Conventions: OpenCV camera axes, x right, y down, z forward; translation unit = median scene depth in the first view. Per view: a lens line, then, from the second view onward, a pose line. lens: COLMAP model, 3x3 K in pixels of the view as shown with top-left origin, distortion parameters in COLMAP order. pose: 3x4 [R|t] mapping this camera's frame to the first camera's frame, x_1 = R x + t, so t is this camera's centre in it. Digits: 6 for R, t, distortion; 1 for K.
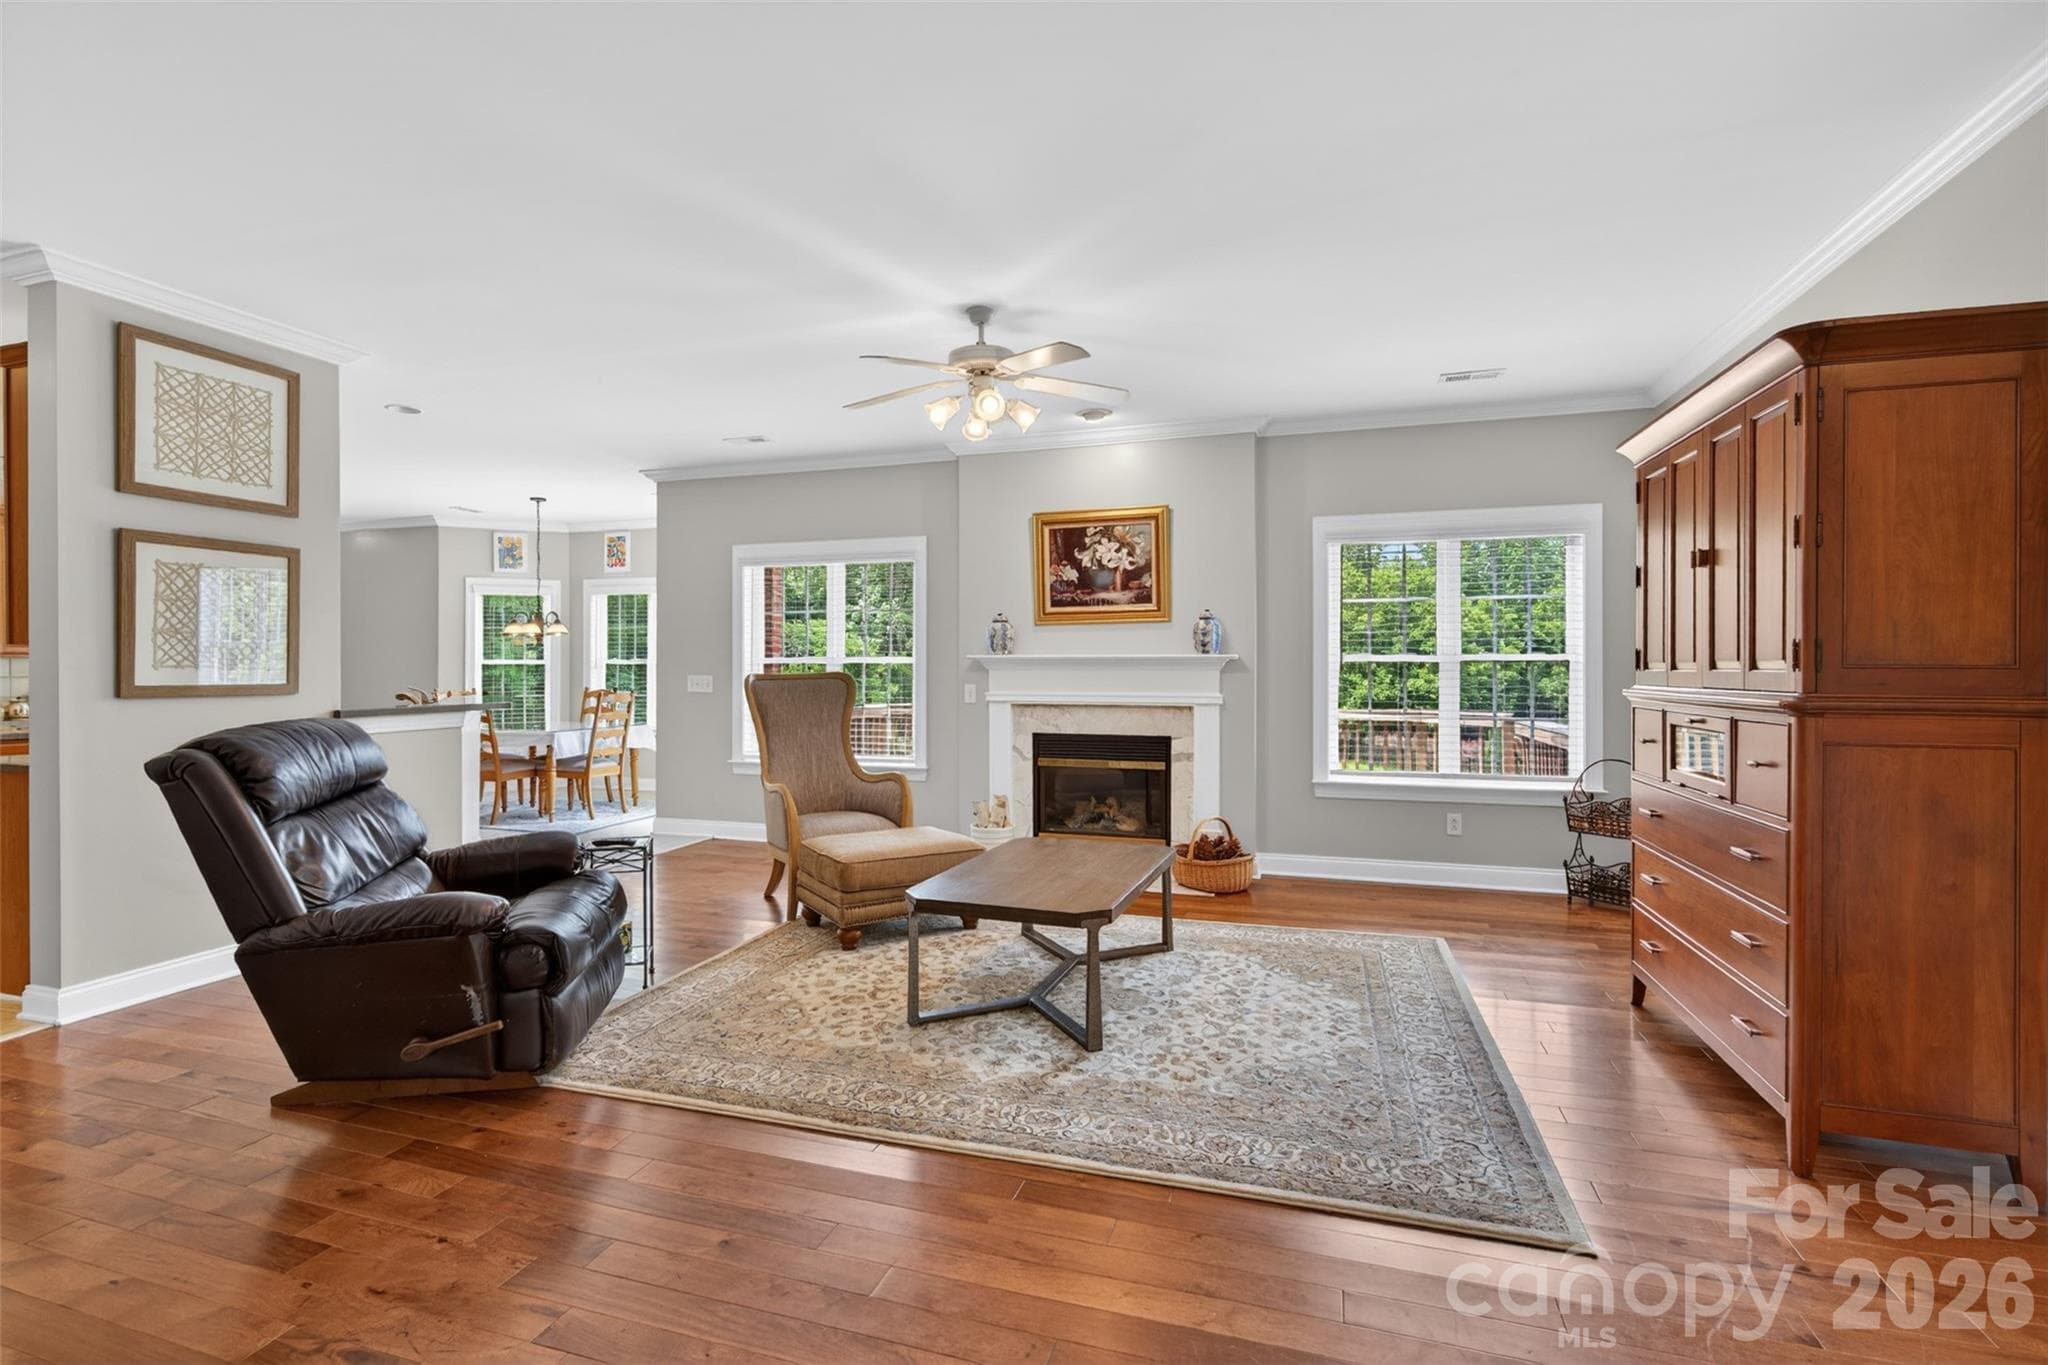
lens RADIAL K [[929.9, 0, 1028.6], [0, 929.9, 670.6], [0, 0, 1]] dist [0.001372, -0.001751]
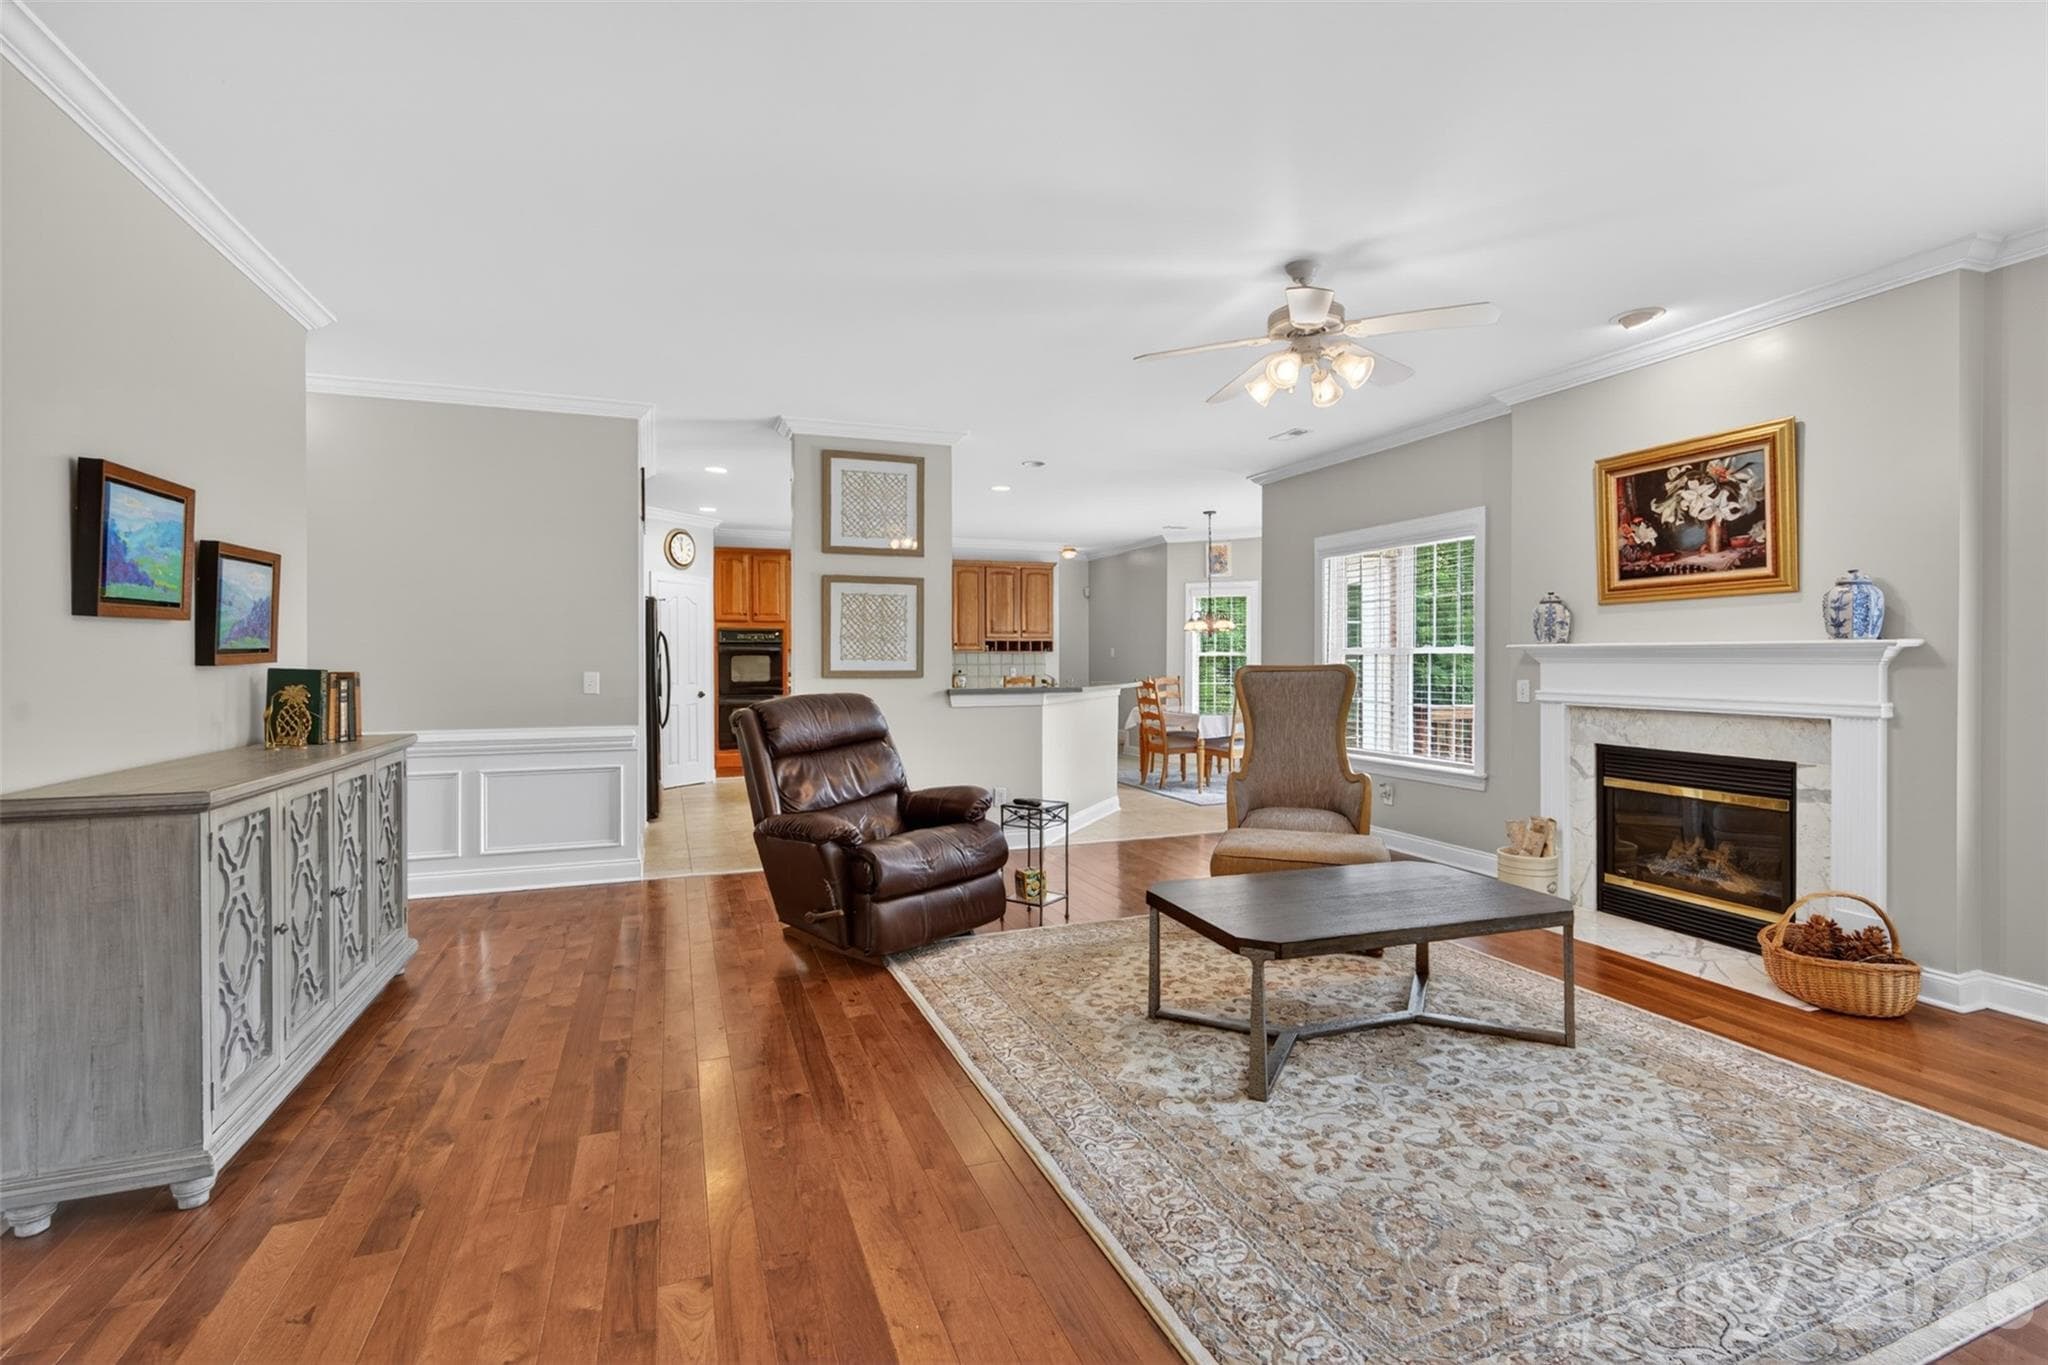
lens RADIAL K [[929.9, 0, 1036.6], [0, 929.9, 667.0], [0, 0, 1]] dist [0.001372, -0.001751]
pose [[0.631141, 0.007248, -0.775634, 0.467229], [-0.001908, 0.999968, 0.007792, -0.003319], [0.775666, -0.003438, 0.631134, 0.219230]]
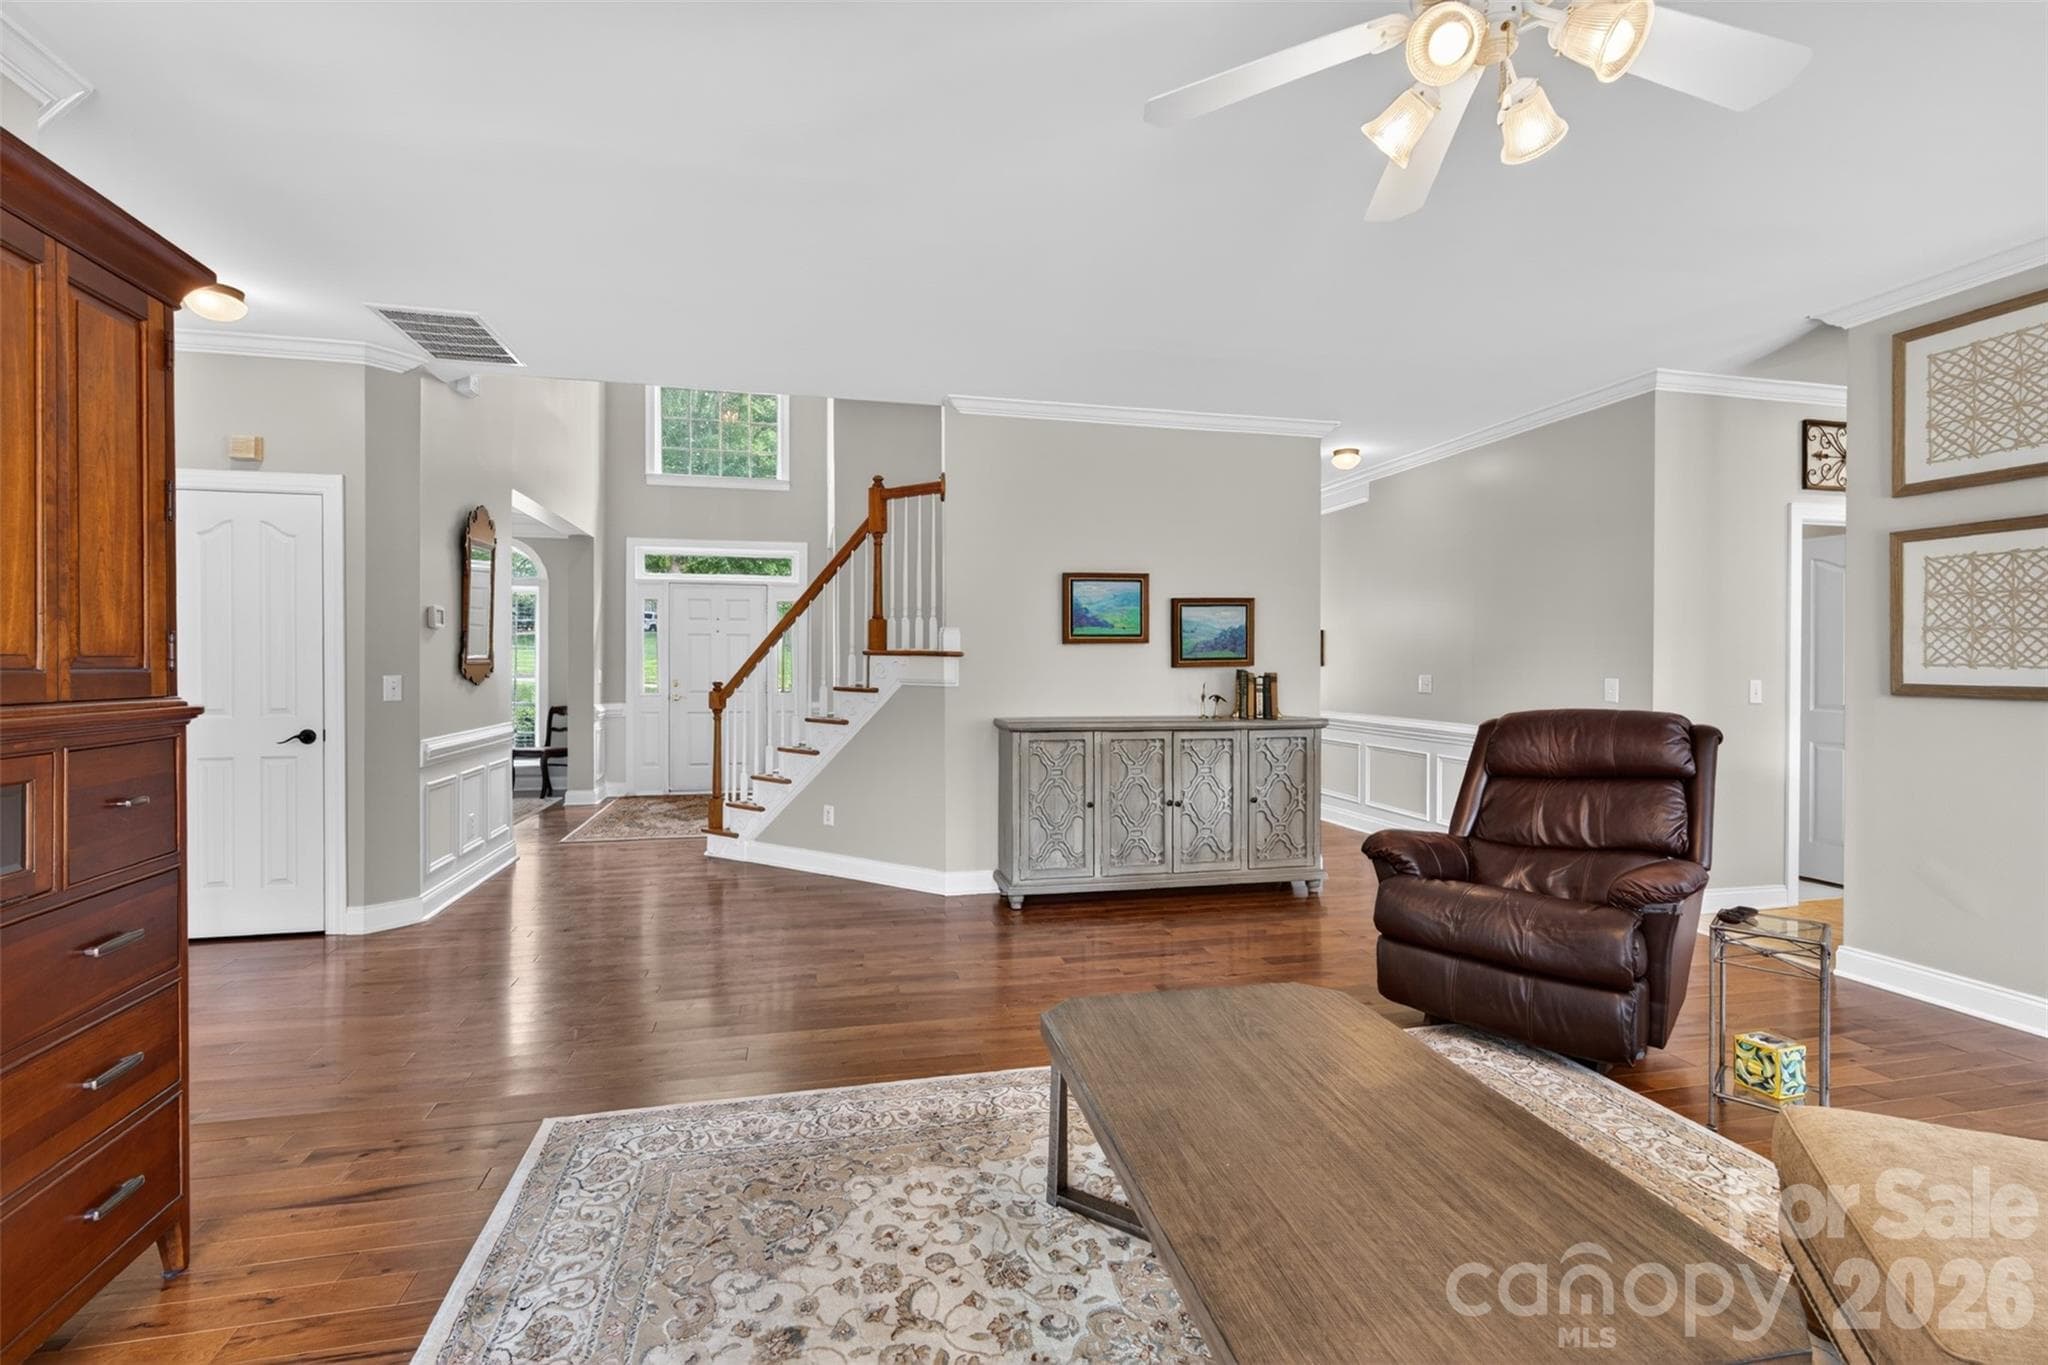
lens RADIAL K [[929.9, 0, 1014.9], [0, 929.9, 673.2], [0, 0, 1]] dist [0.001372, -0.001751]
pose [[-0.861606, 0.004188, -0.507560, 0.350566], [-0.002178, 0.999926, 0.011949, -0.004906], [0.507573, 0.011401, -0.861533, 1.215413]]
